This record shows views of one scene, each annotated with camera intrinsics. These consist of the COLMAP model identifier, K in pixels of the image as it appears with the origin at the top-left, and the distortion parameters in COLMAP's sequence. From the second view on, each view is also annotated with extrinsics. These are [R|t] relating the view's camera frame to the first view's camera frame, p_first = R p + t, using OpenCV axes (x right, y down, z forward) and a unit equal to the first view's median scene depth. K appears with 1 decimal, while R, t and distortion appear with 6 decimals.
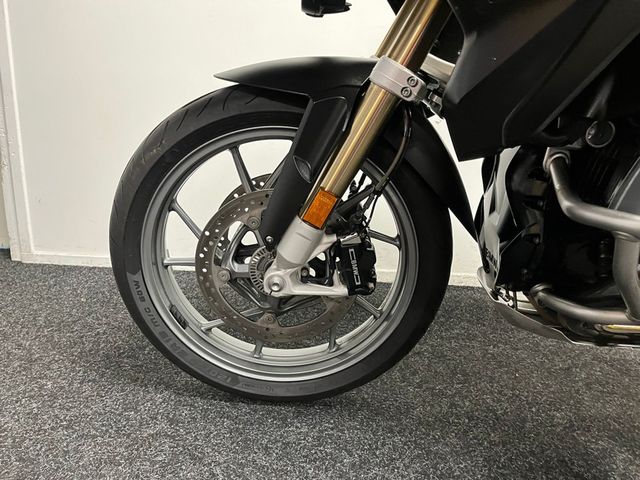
lens RADIAL K [[484.7, 0, 320.1], [0, 484.7, 238.7], [0, 0, 1]] dist [0.055244, -0.067088]
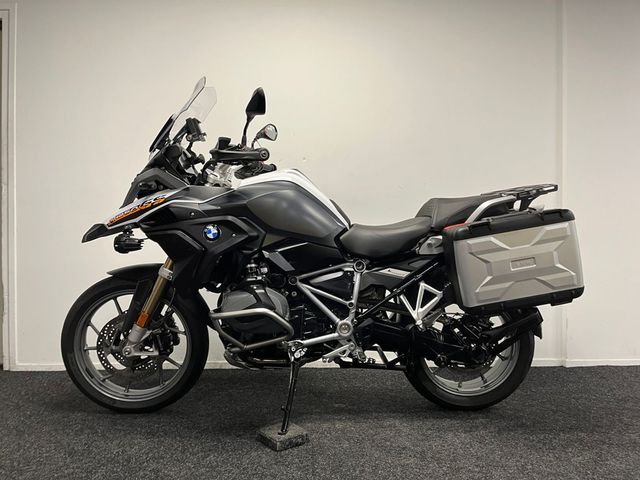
lens RADIAL K [[484.7, 0, 313.8], [0, 484.7, 241.3], [0, 0, 1]] dist [0.055244, -0.067088]
pose [[0.997336, -0.050238, 0.052891, 0.695944], [0.062557, 0.961977, -0.265871, 0.251809], [-0.037523, 0.268471, 0.962557, -1.475257]]
